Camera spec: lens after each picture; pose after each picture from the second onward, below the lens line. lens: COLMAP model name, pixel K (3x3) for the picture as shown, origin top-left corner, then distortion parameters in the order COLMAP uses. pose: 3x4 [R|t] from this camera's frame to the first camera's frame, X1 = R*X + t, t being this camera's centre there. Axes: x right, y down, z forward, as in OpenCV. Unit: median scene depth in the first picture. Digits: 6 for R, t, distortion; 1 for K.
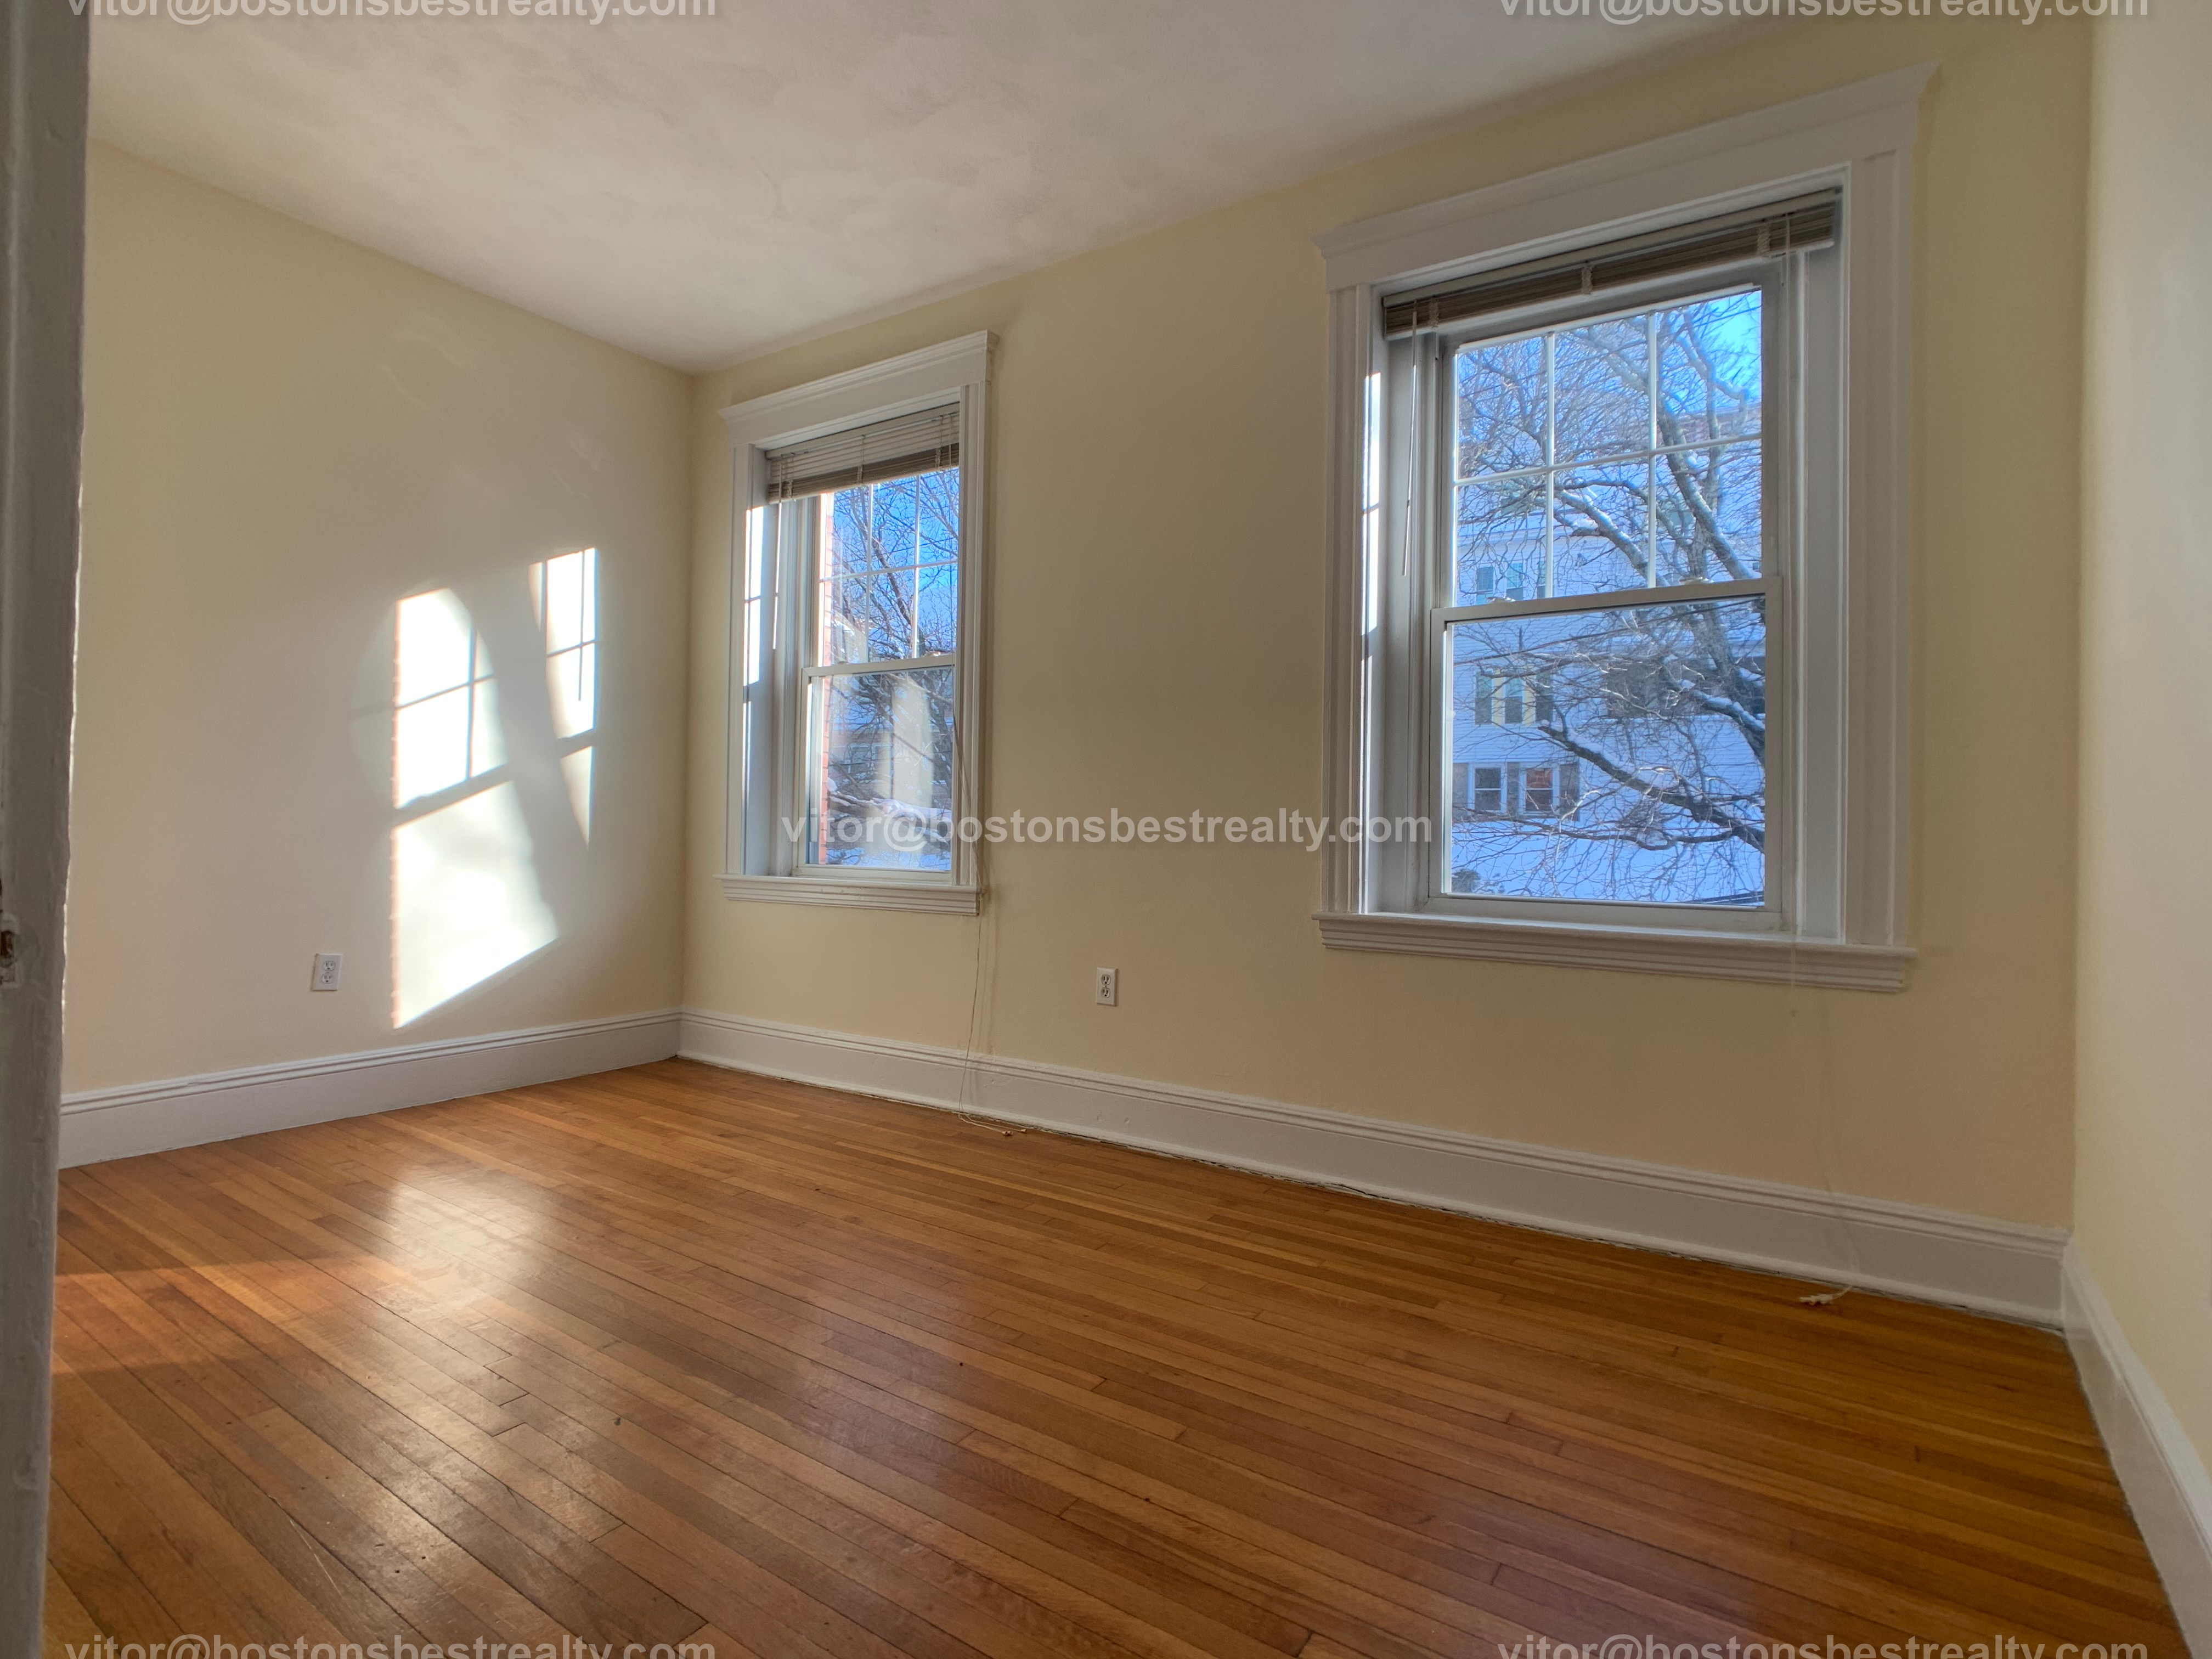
lens RADIAL K [[1110.1, 0, 1111.3], [0, 1110.1, 829.0], [0, 0, 1]] dist [-0.001492, 0.011367]
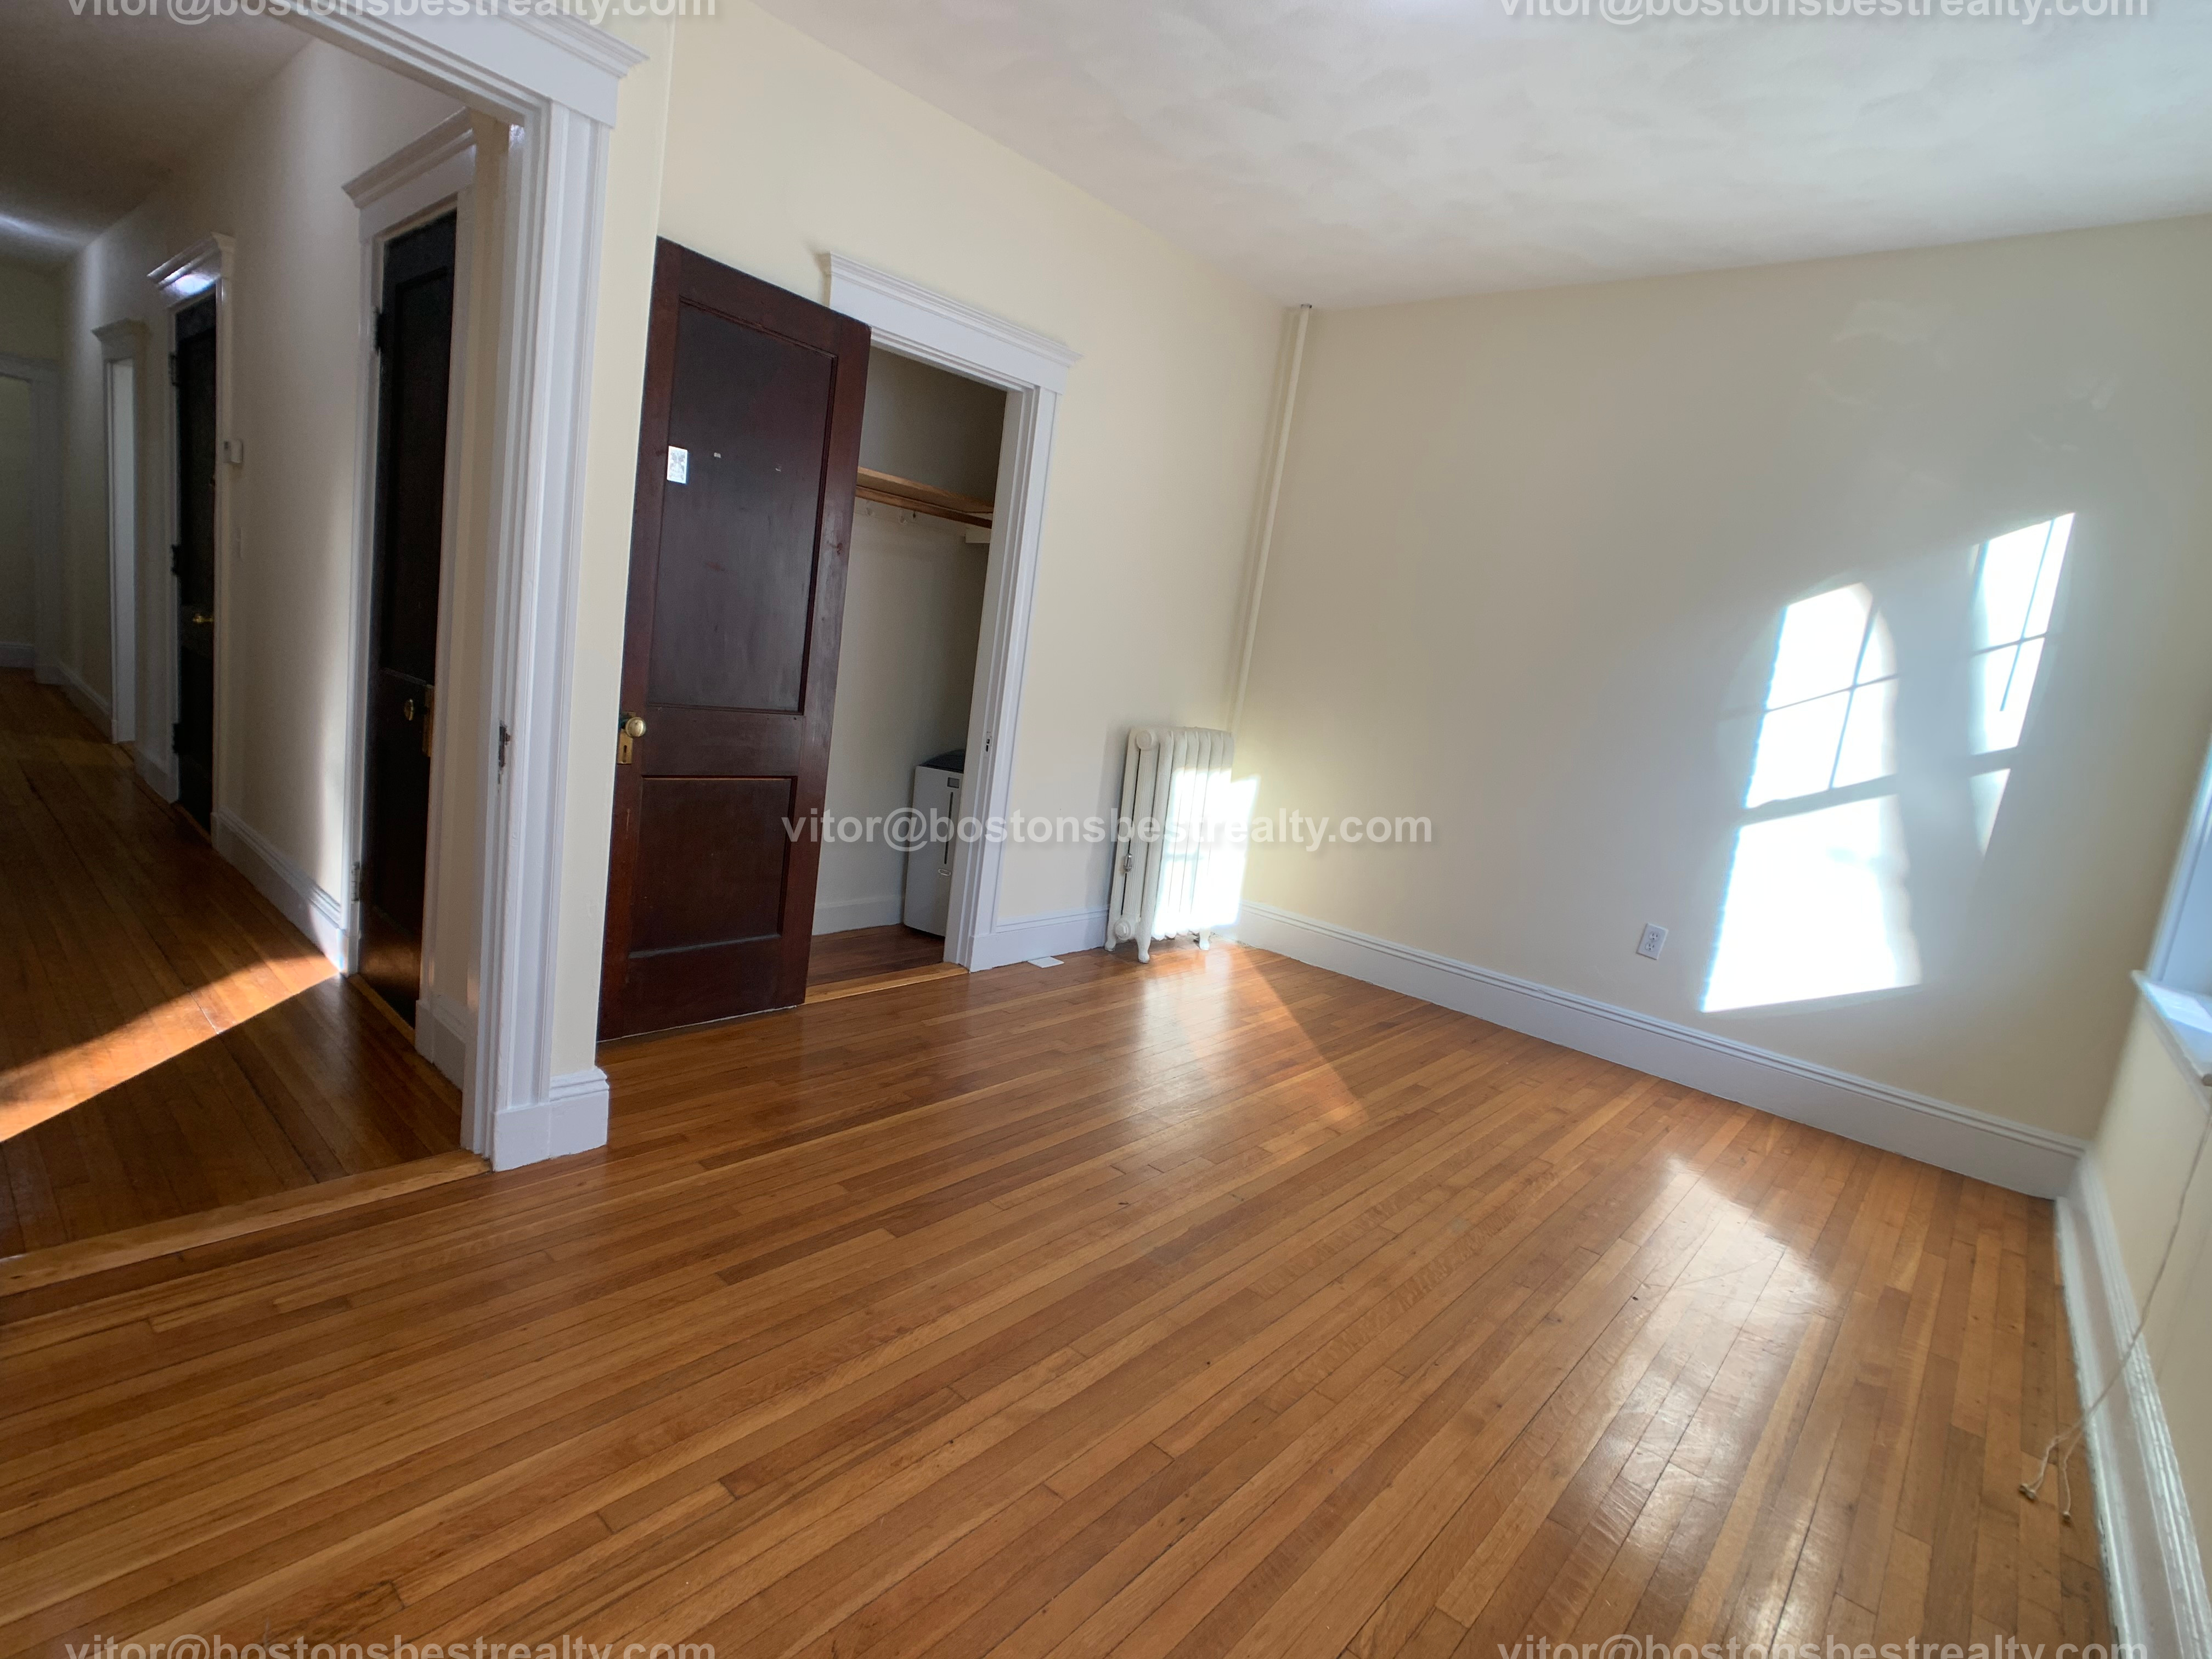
lens RADIAL K [[1110.1, 0, 1111.3], [0, 1110.1, 829.0], [0, 0, 1]] dist [-0.001492, 0.011367]
pose [[-0.106265, 0.130261, -0.985769, 0.446236], [-0.135266, 0.980272, 0.144116, -0.069961], [0.985094, 0.148656, -0.086549, 0.515788]]
